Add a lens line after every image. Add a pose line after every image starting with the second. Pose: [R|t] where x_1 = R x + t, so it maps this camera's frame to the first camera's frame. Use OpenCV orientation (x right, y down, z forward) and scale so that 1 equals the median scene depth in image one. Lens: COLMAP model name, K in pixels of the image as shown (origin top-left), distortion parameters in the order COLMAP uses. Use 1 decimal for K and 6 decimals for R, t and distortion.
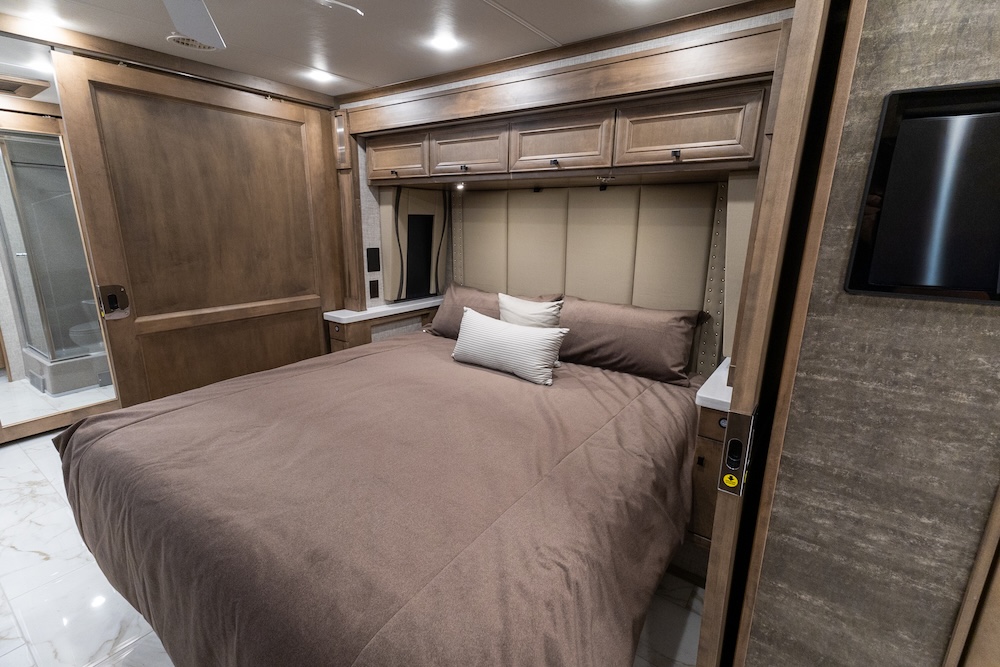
lens RADIAL K [[456.6, 0, 495.2], [0, 456.6, 335.4], [0, 0, 1]] dist [0.015588, -0.000413]
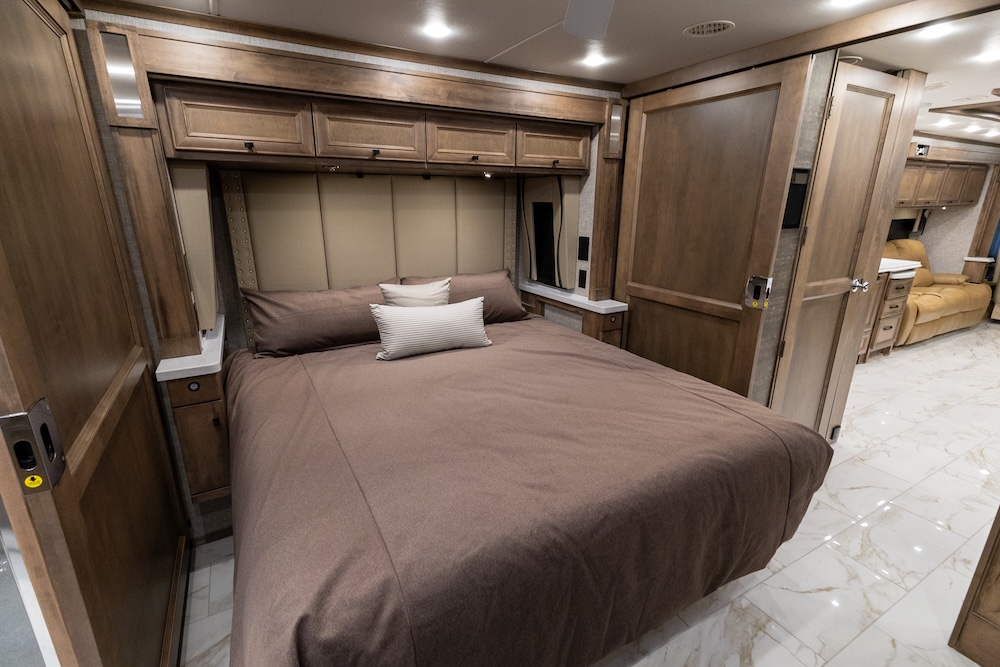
lens RADIAL K [[456.6, 0, 495.2], [0, 456.6, 335.4], [0, 0, 1]] dist [0.015588, -0.000413]
pose [[0.415659, -0.267664, 0.869243, -0.878657], [0.231019, 0.955443, 0.183737, -0.127476], [-0.879692, 0.124439, 0.458974, 0.410671]]
